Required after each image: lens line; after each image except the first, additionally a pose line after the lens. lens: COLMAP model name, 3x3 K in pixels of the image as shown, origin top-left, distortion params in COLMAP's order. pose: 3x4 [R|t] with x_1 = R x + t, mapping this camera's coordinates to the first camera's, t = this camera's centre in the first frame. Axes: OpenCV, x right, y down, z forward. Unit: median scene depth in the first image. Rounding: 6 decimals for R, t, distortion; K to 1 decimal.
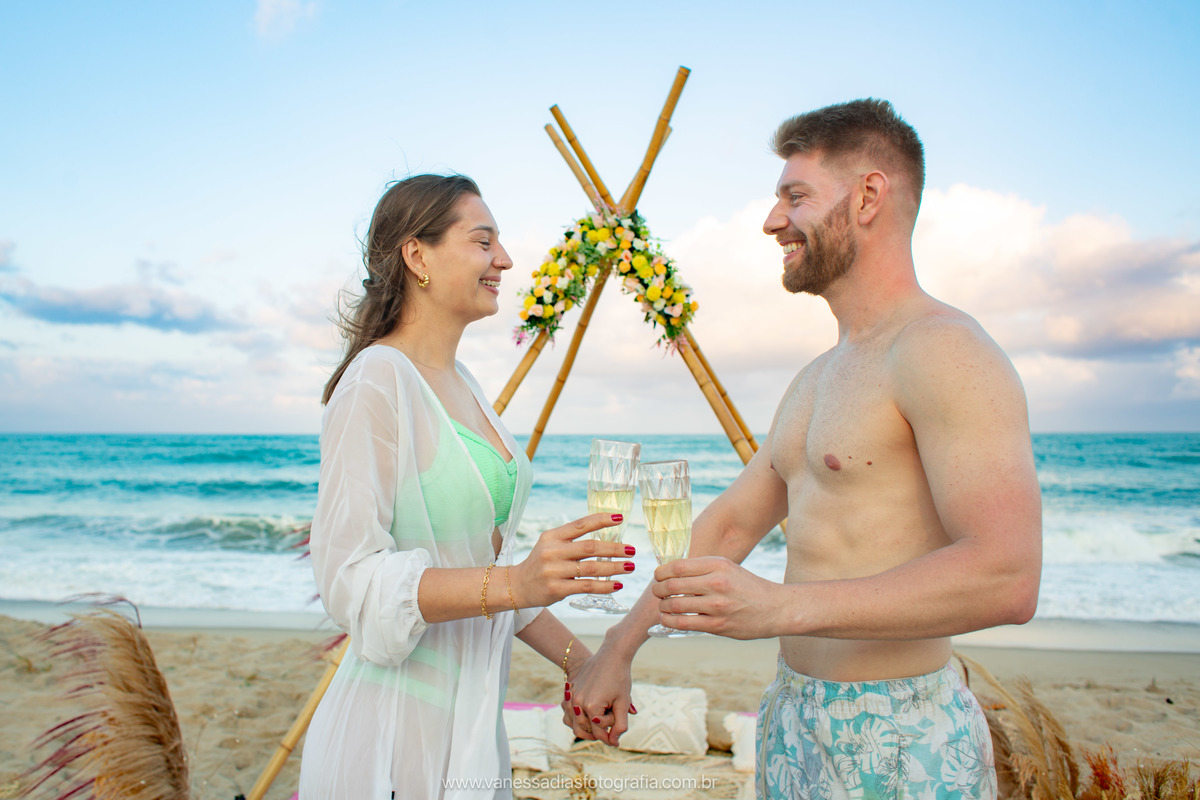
lens RADIAL K [[1061.4, 0, 538.8], [0, 1061.4, 344.8], [0, 0, 1]] dist [-0.069918, -0.000176]
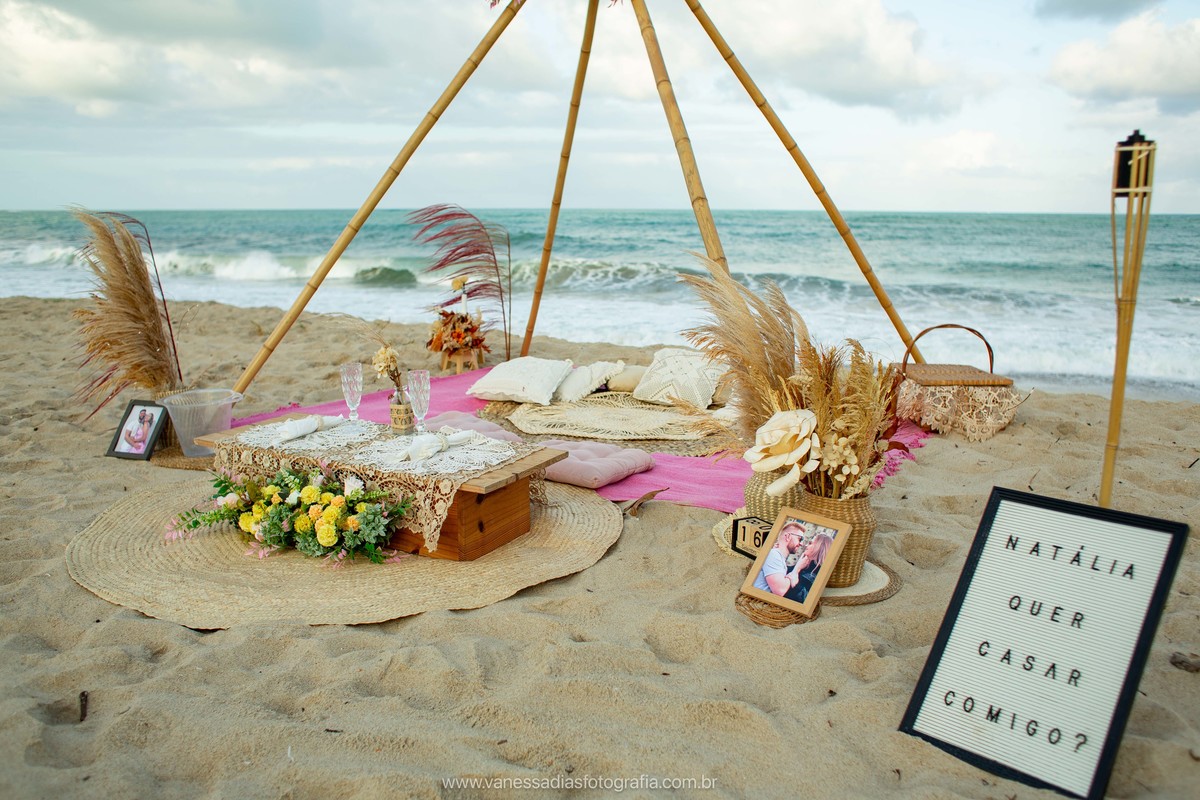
lens RADIAL K [[1011.3, 0, 599.0], [0, 1011.3, 401.6], [0, 0, 1]] dist [-0.109663, 0.144739]
pose [[0.941993, 0.066033, -0.329072, 0.430624], [0.024449, 0.964351, 0.263495, 0.119895], [0.334740, -0.256256, 0.906798, 0.033867]]
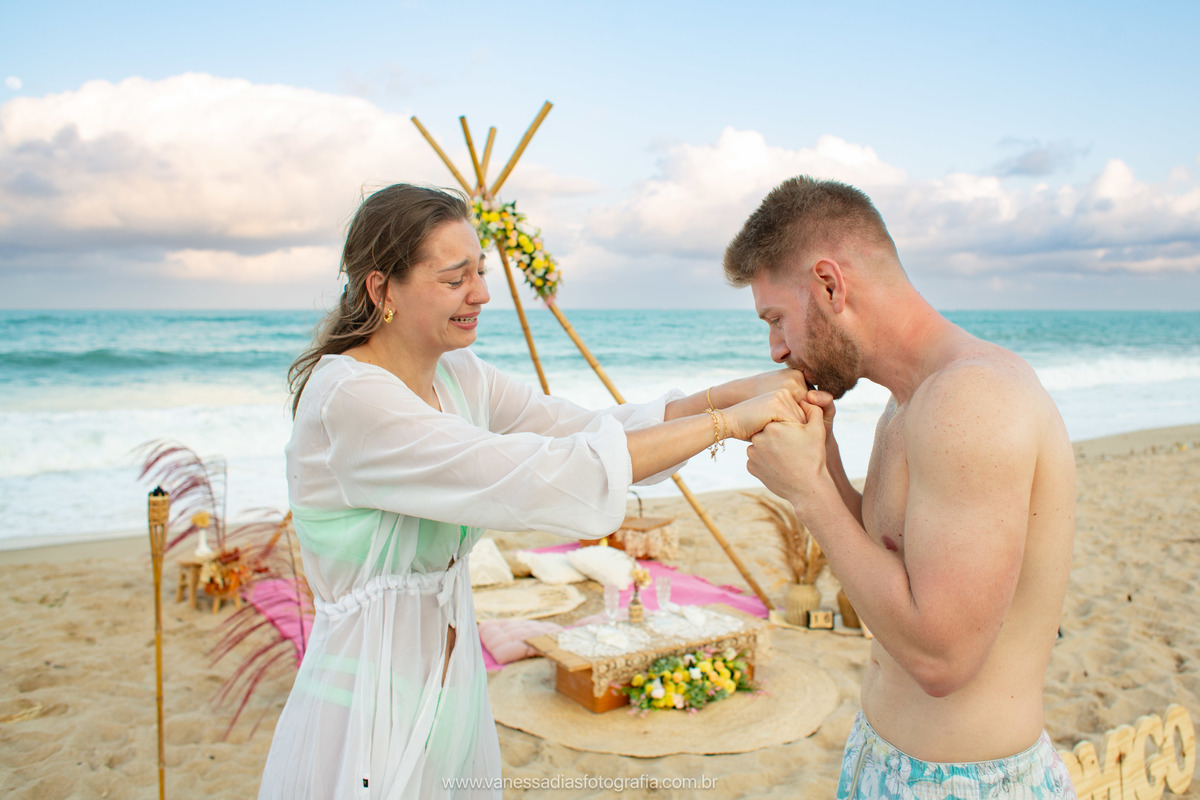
lens RADIAL K [[1080.3, 0, 672.7], [0, 1080.3, 353.2], [0, 0, 1]] dist [-0.106138, 0.138876]
pose [[0.733629, -0.026242, 0.679043, -0.727092], [-0.056342, 0.993465, 0.099264, -0.080958], [-0.677210, -0.111081, 0.727356, -0.191725]]
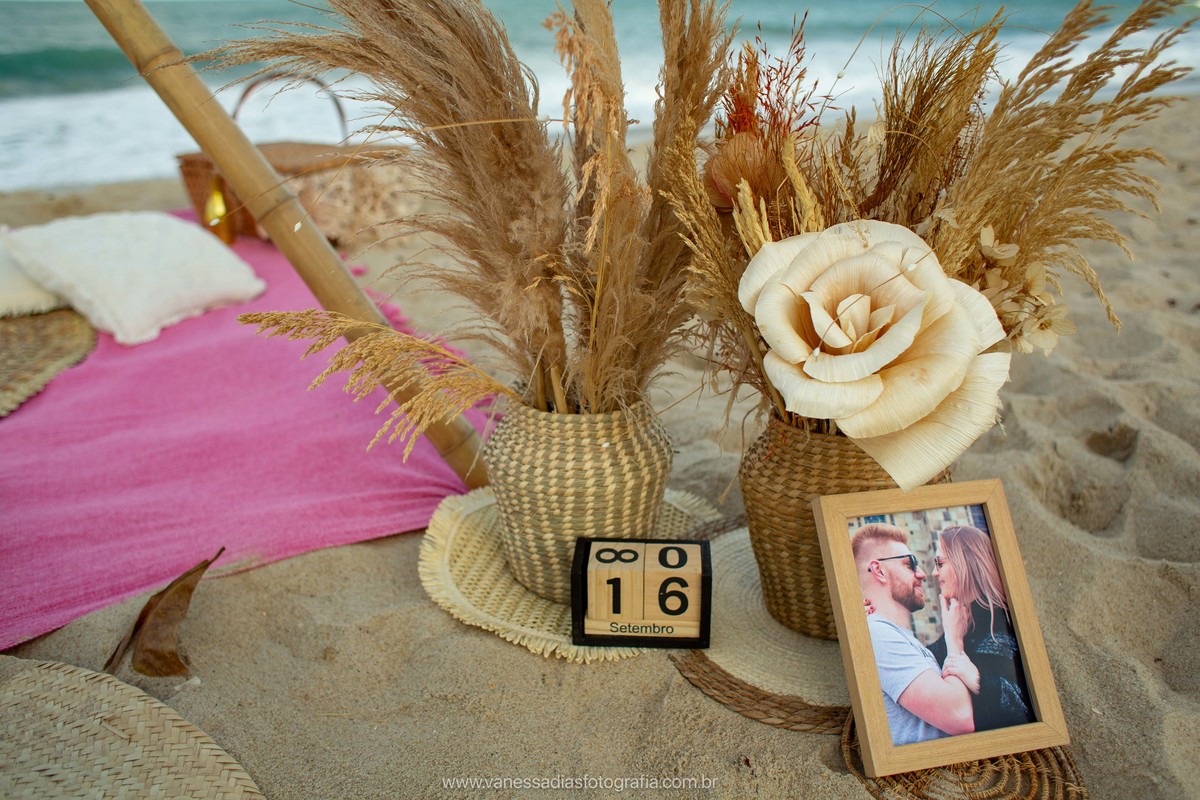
lens RADIAL K [[992.9, 0, 597.2], [0, 992.9, 417.9], [0, 0, 1]] dist [-0.100437, 0.132593]
pose [[0.799705, -0.247542, 0.546987, 0.188405], [-0.040879, 0.886484, 0.460949, 0.227196], [-0.599000, -0.390984, 0.698807, 0.482471]]
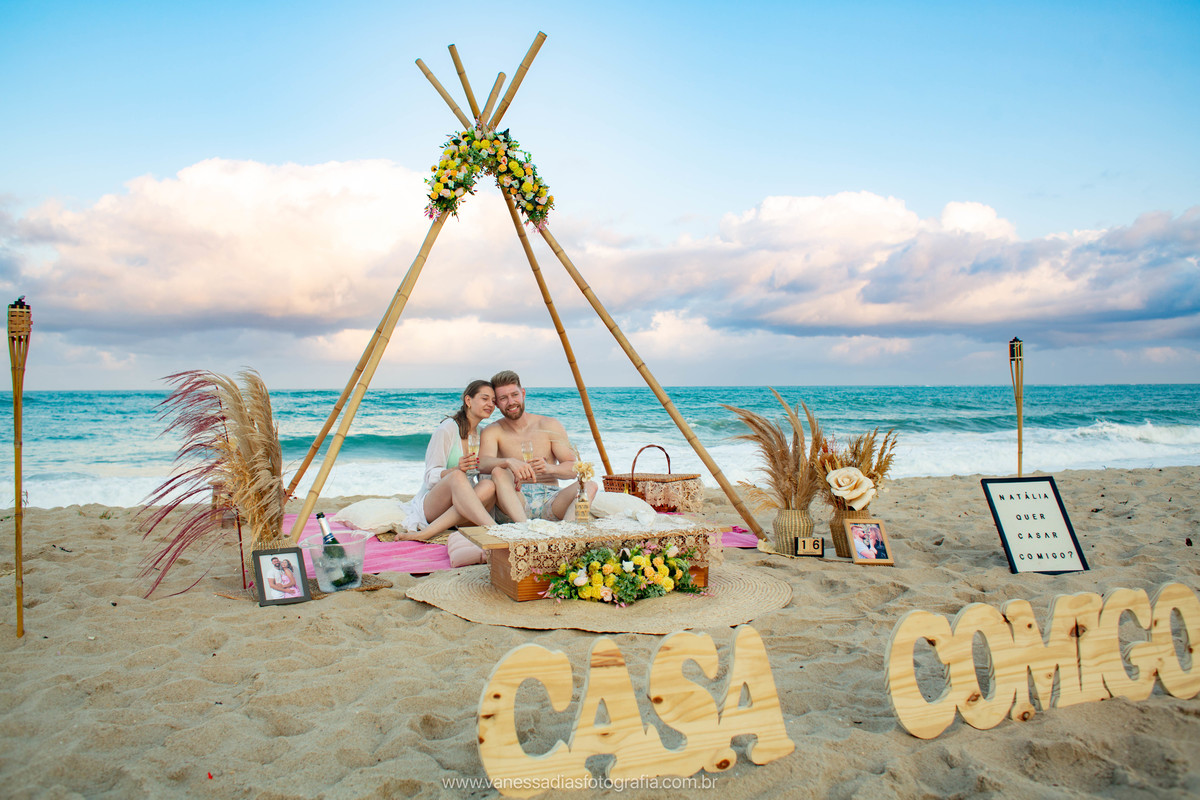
lens RADIAL K [[965.6, 0, 597.2], [0, 965.6, 396.9], [0, 0, 1]] dist [-0.100116, 0.126446]
pose [[0.869239, -0.010139, 0.494288, -0.443137], [-0.034355, 0.996134, 0.080848, 0.122364], [-0.493197, -0.087257, 0.865531, -0.198019]]
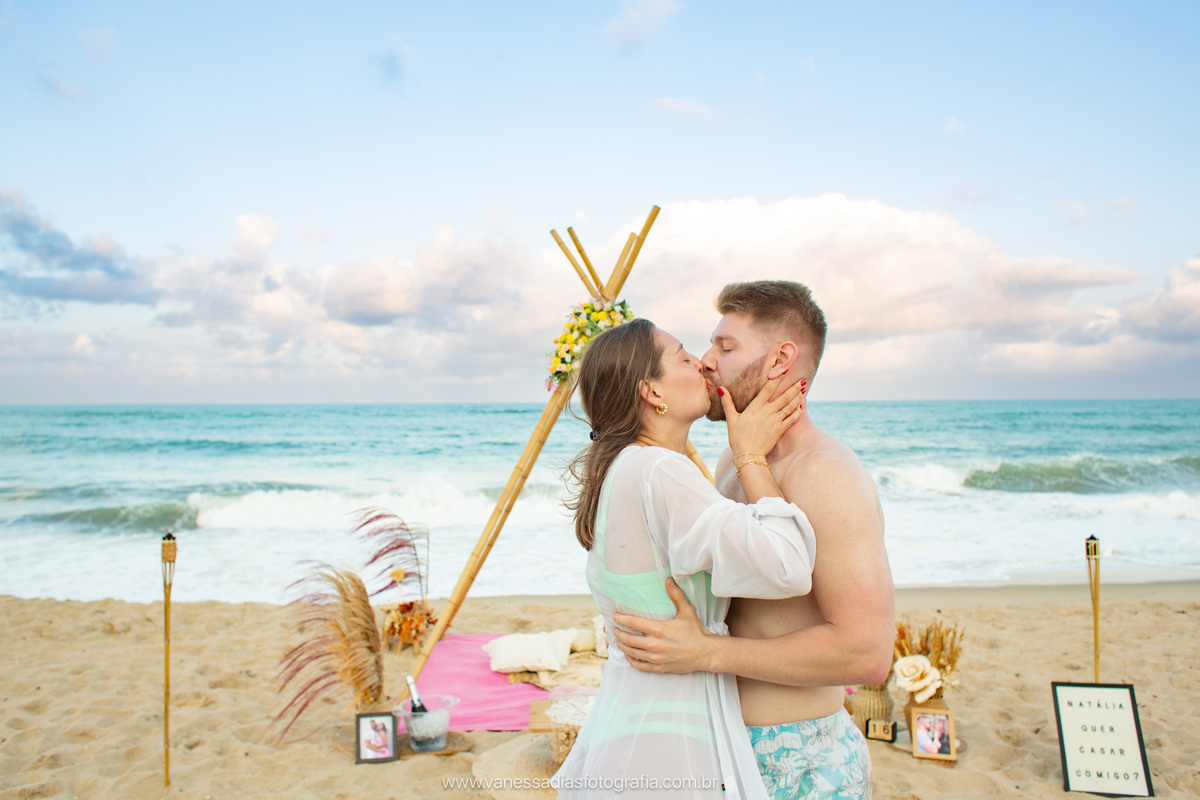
lens RADIAL K [[1062.7, 0, 605.9], [0, 1062.7, 363.9], [0, 0, 1]] dist [-0.104984, 0.137803]
pose [[0.975761, 0.003104, 0.218819, -0.267213], [-0.013011, 0.998954, 0.043847, -0.103338], [-0.218454, -0.045631, 0.974780, -0.481370]]
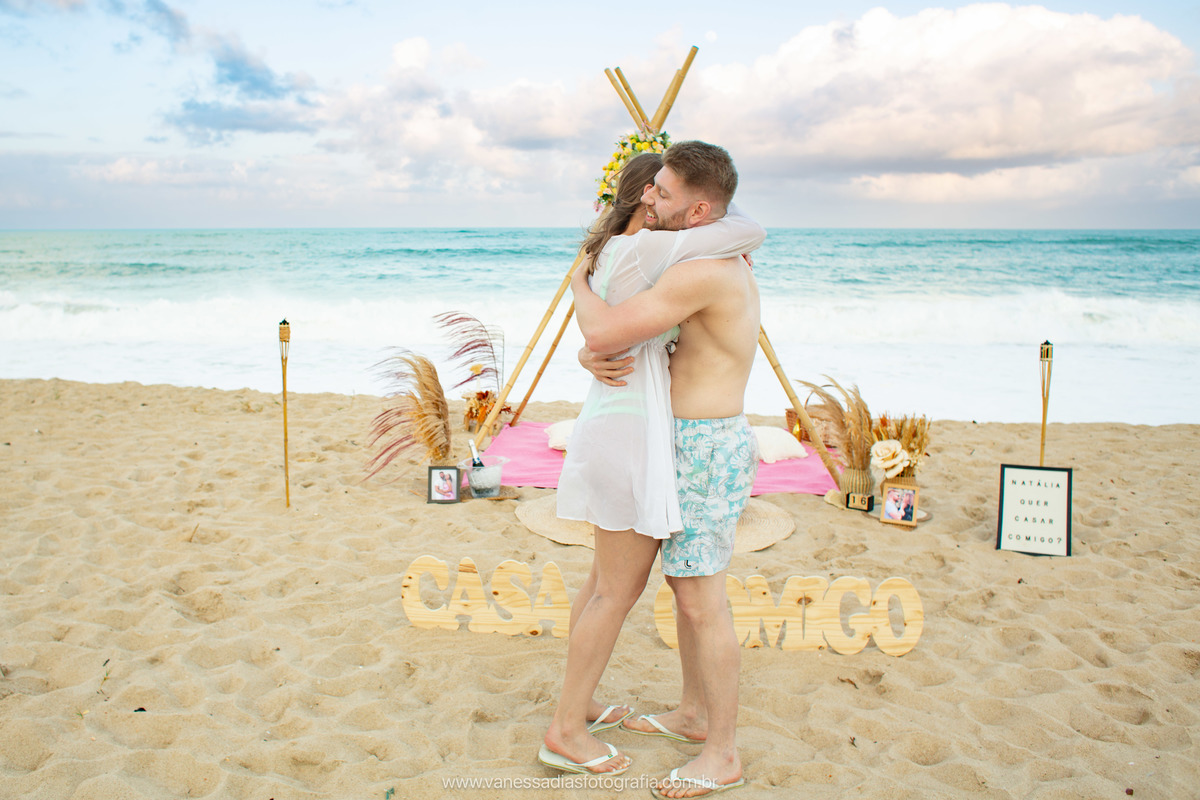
lens RADIAL K [[1085.5, 0, 523.2], [0, 1085.5, 338.0], [0, 0, 1]] dist [-0.101599, 0.134974]
pose [[0.999584, -0.002895, 0.028683, -0.190321], [-0.002391, 0.983190, 0.182571, -0.118284], [-0.028729, -0.182564, 0.982774, -0.784076]]
